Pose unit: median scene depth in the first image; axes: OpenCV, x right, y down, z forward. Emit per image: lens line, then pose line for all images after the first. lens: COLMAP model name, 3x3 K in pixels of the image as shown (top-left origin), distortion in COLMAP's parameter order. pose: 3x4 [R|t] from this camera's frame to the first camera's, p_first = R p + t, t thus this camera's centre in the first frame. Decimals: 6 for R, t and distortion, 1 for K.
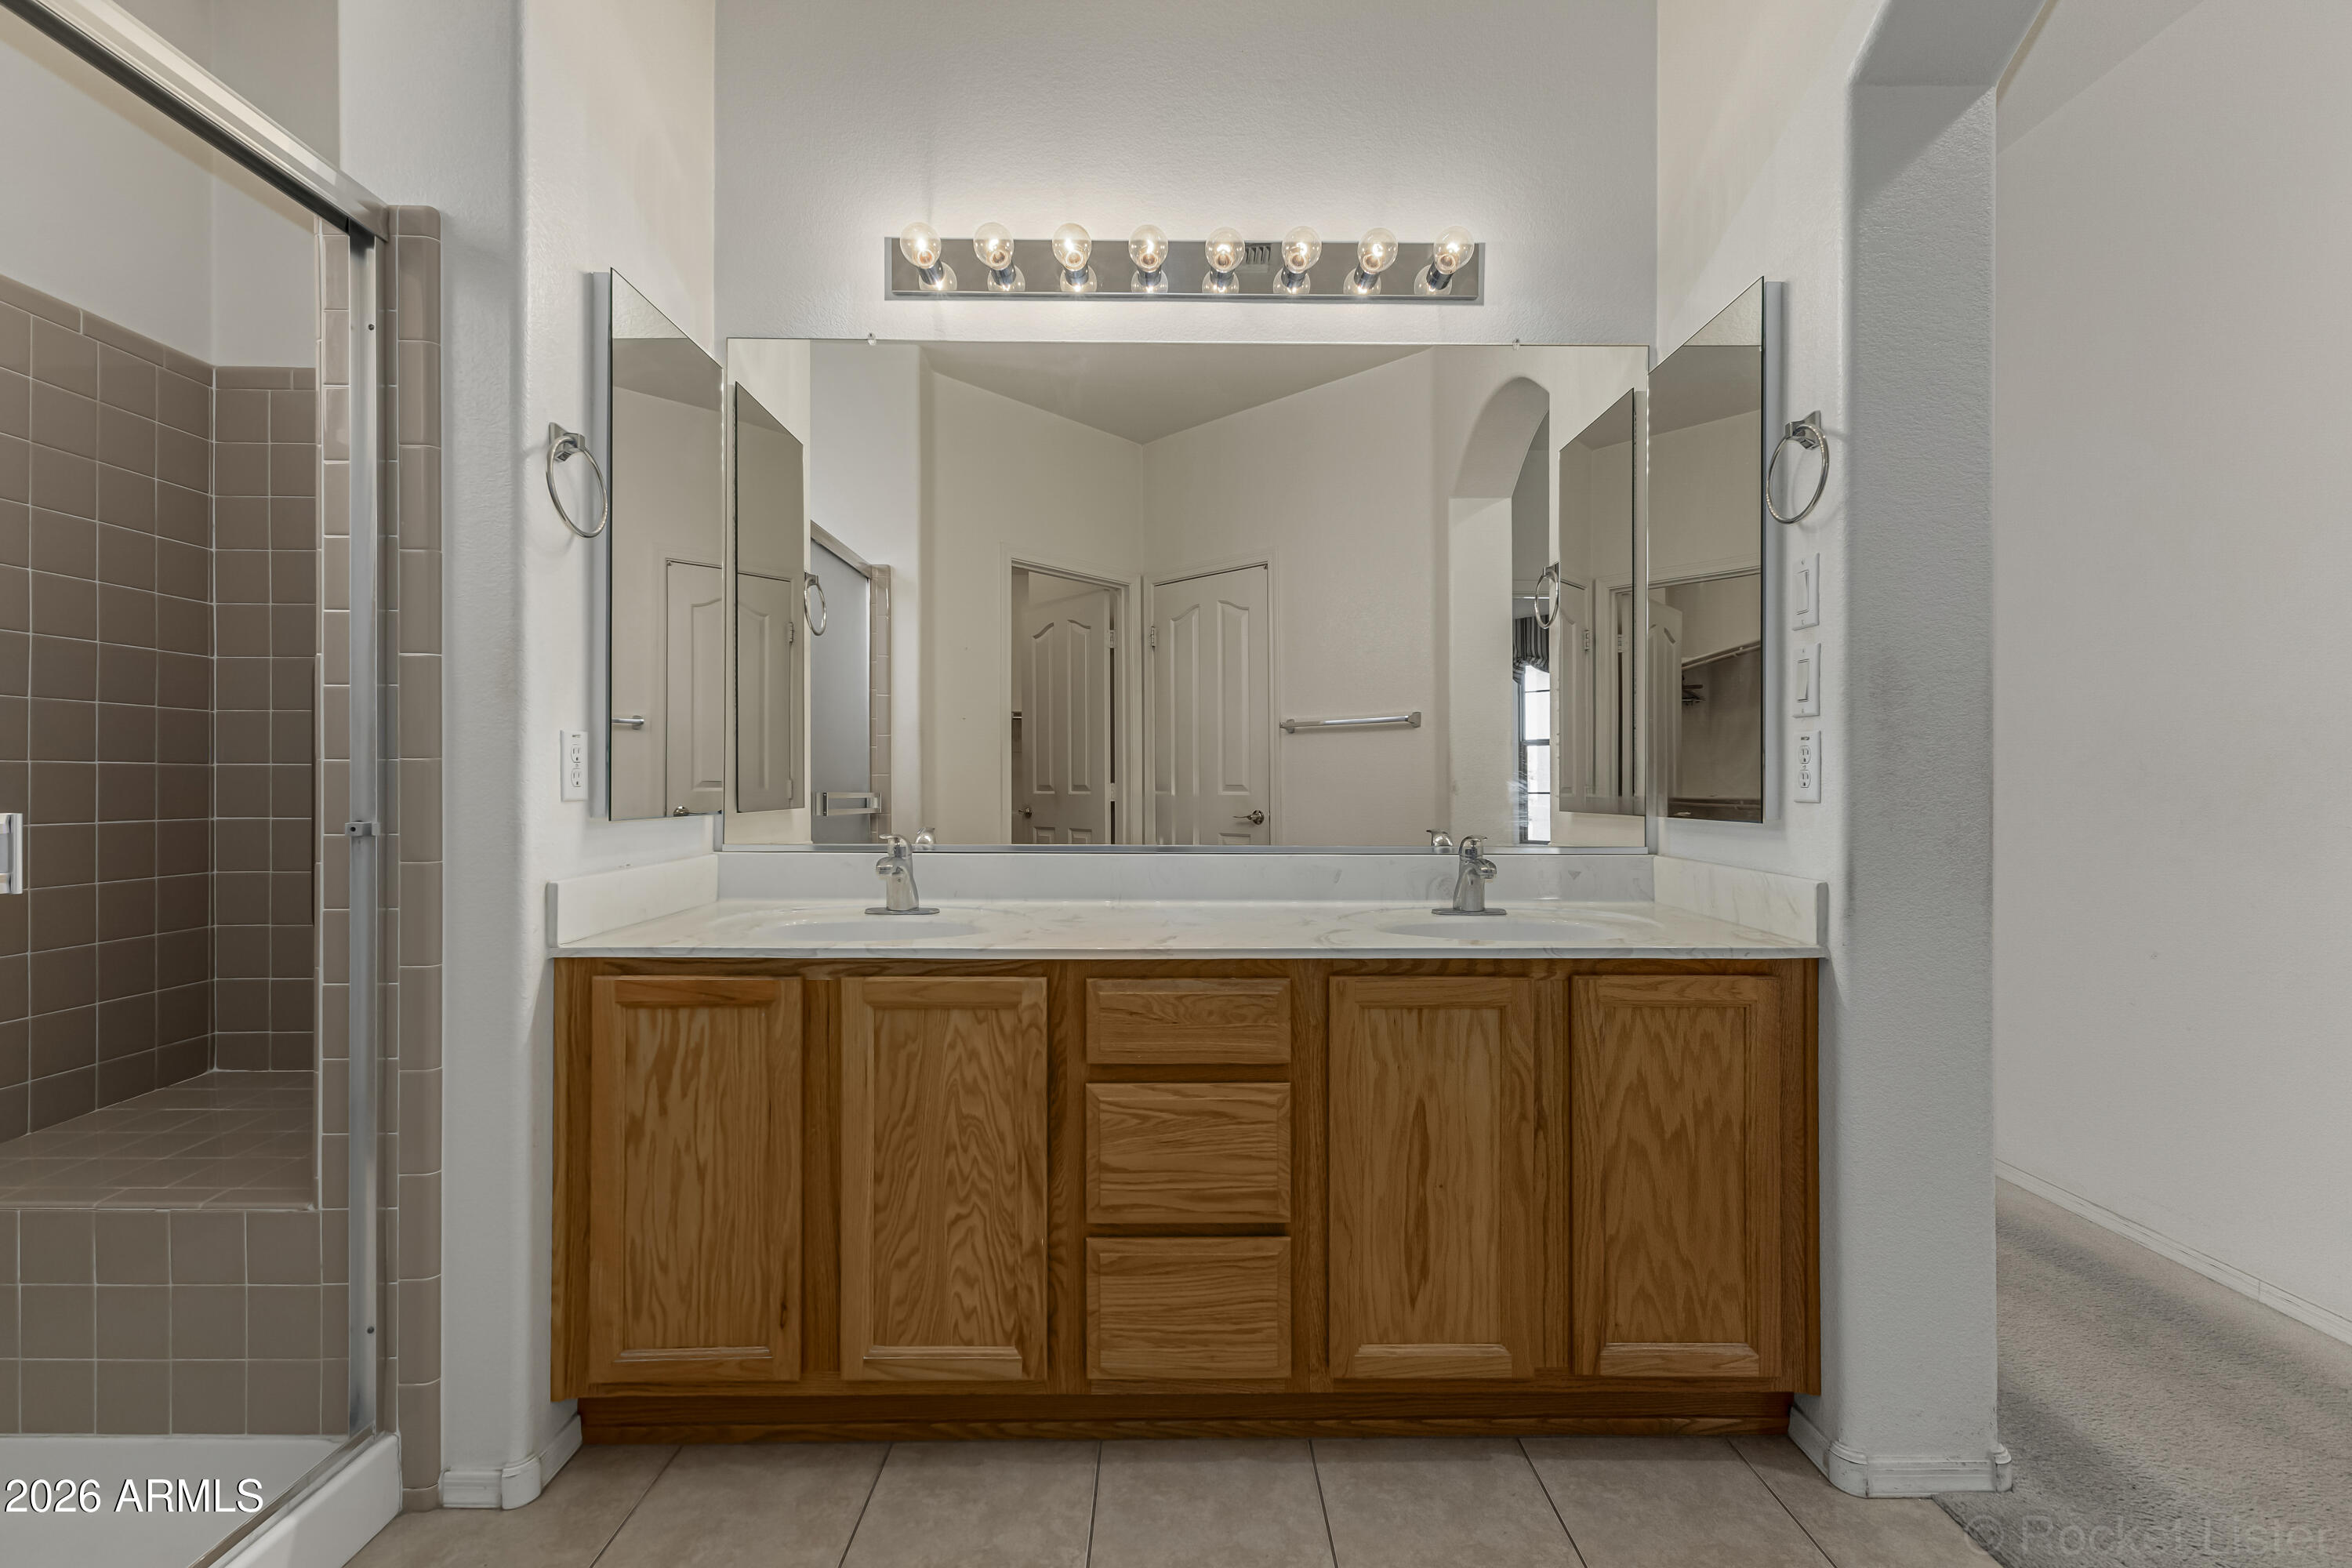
lens RADIAL K [[1014.3, 0, 1180.9], [0, 1014.3, 782.2], [0, 0, 1]] dist [0.009431, 0.000585]
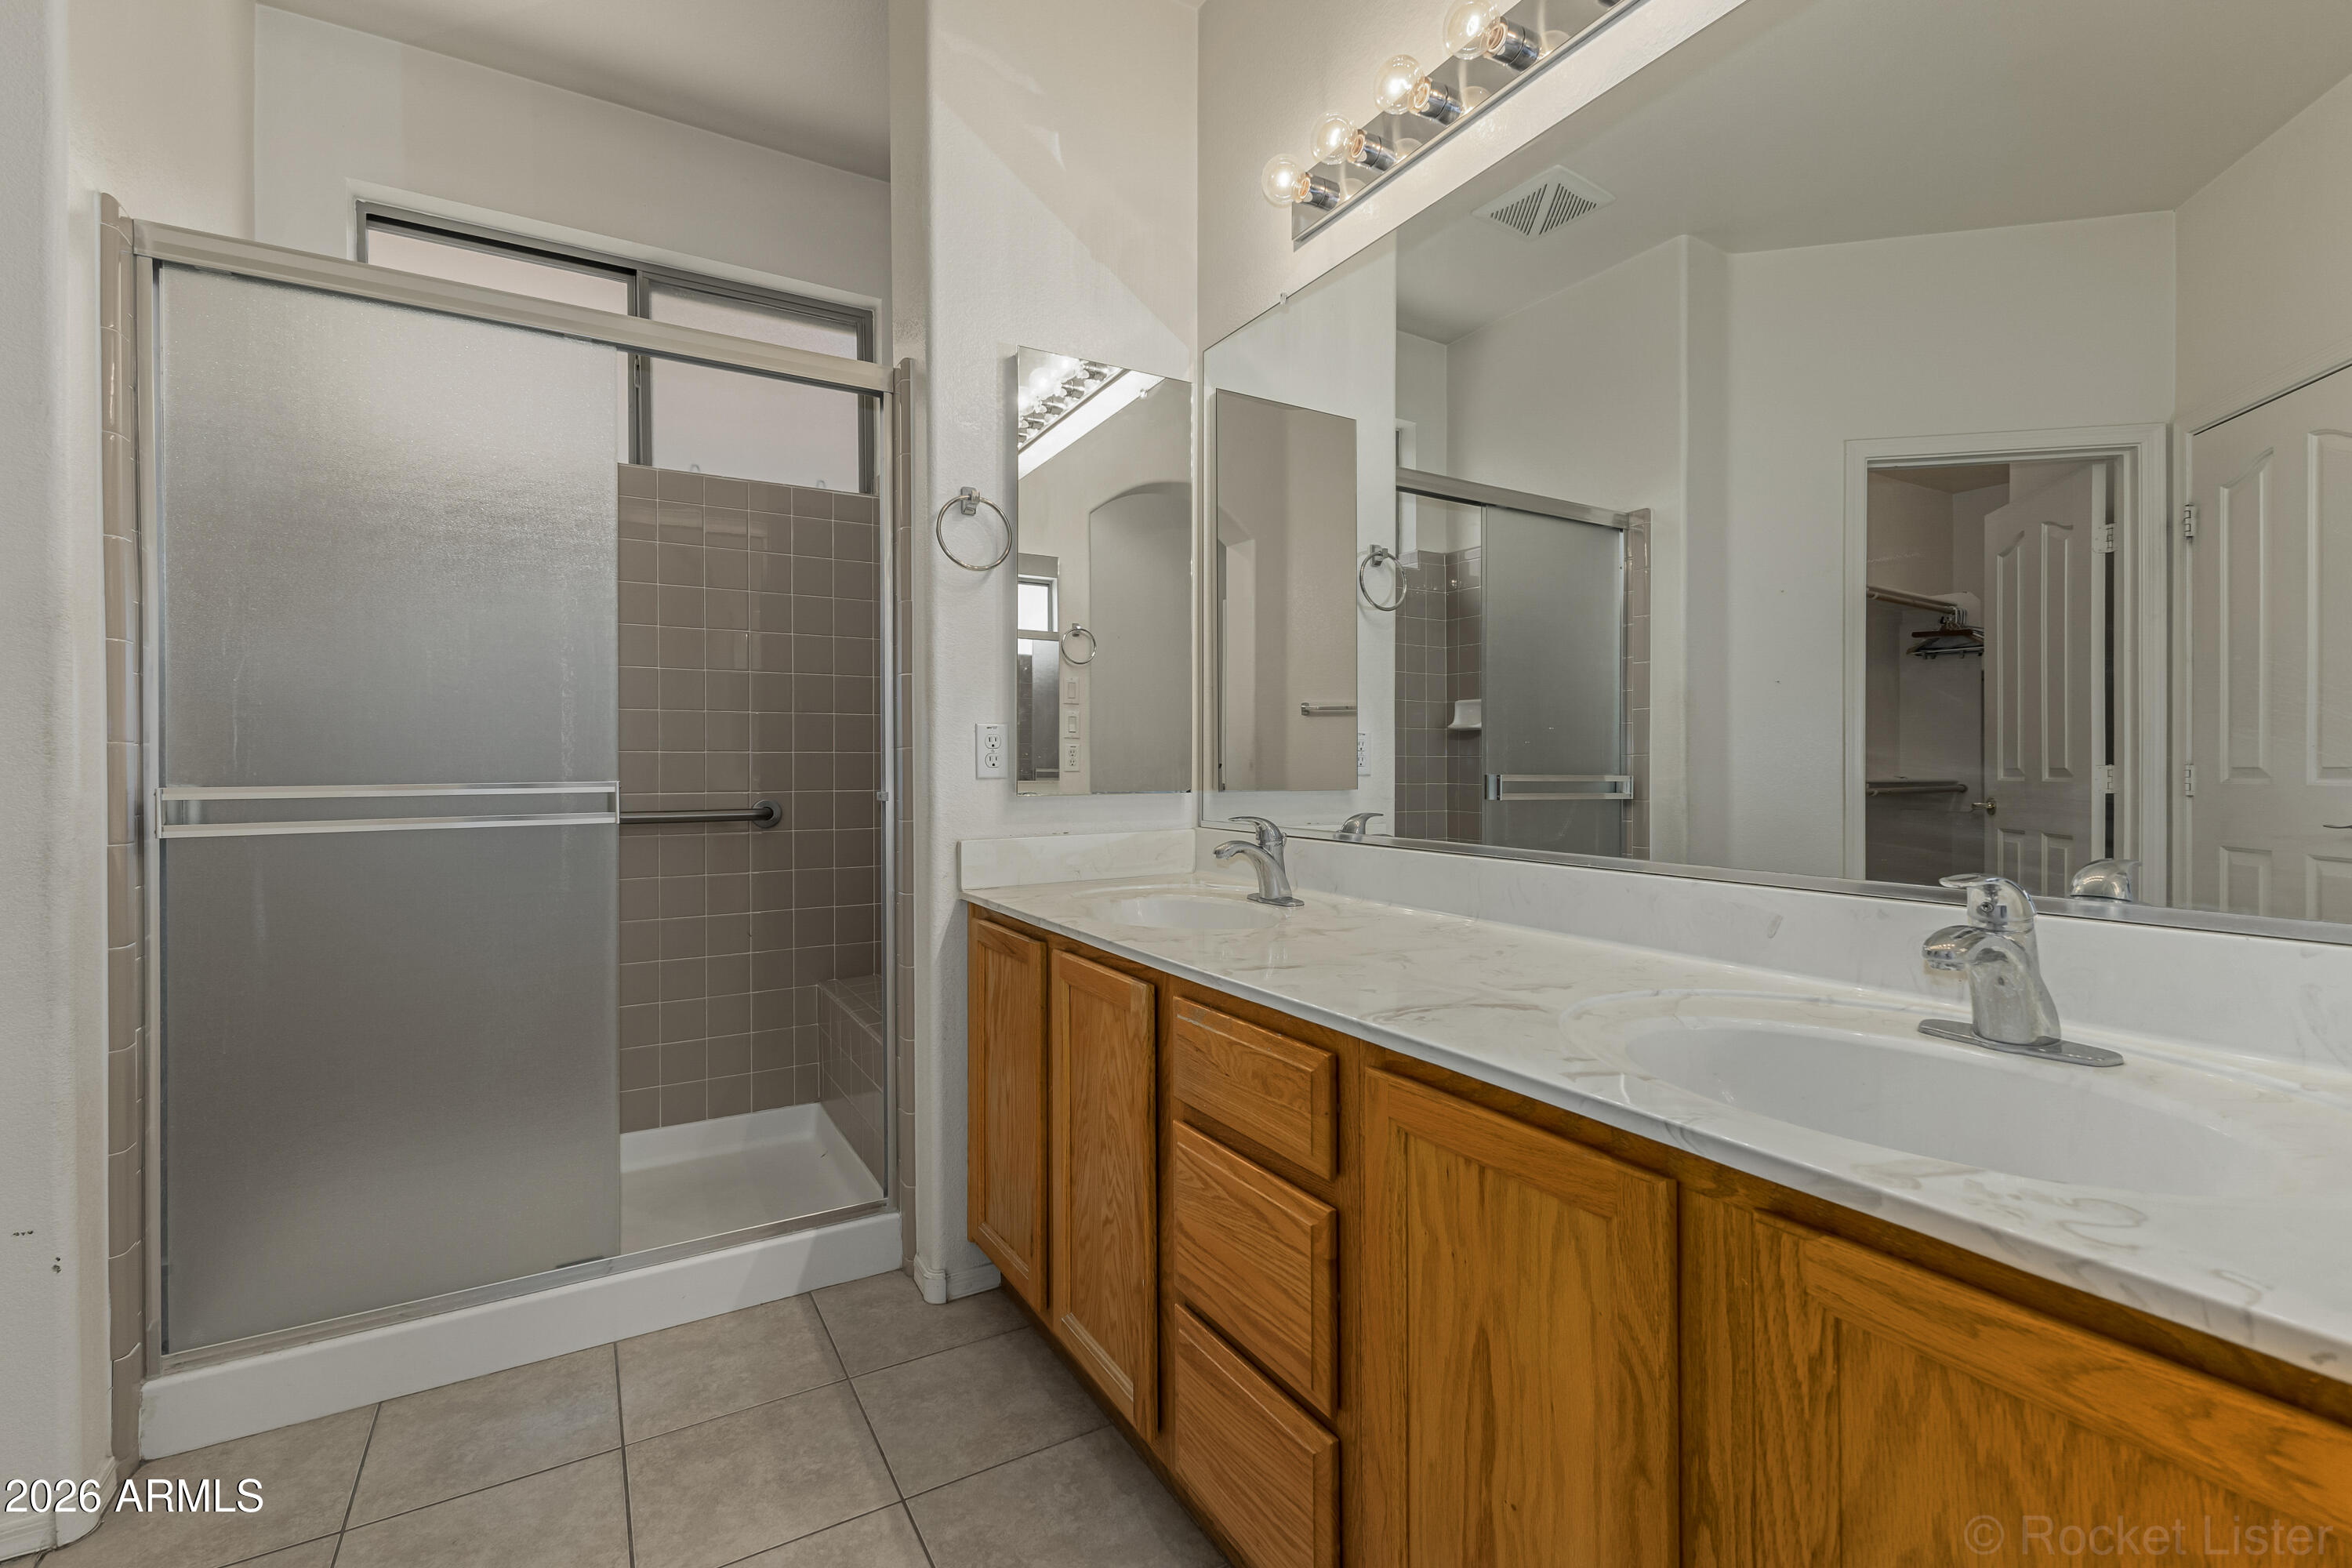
lens RADIAL K [[1014.3, 0, 1175.3], [0, 1014.3, 774.4], [0, 0, 1]] dist [0.009431, 0.000585]
pose [[0.509248, 0.006228, -0.860597, 0.629111], [0.001978, 0.999963, 0.008406, 0.003266], [0.860617, -0.005983, 0.509217, 0.571895]]
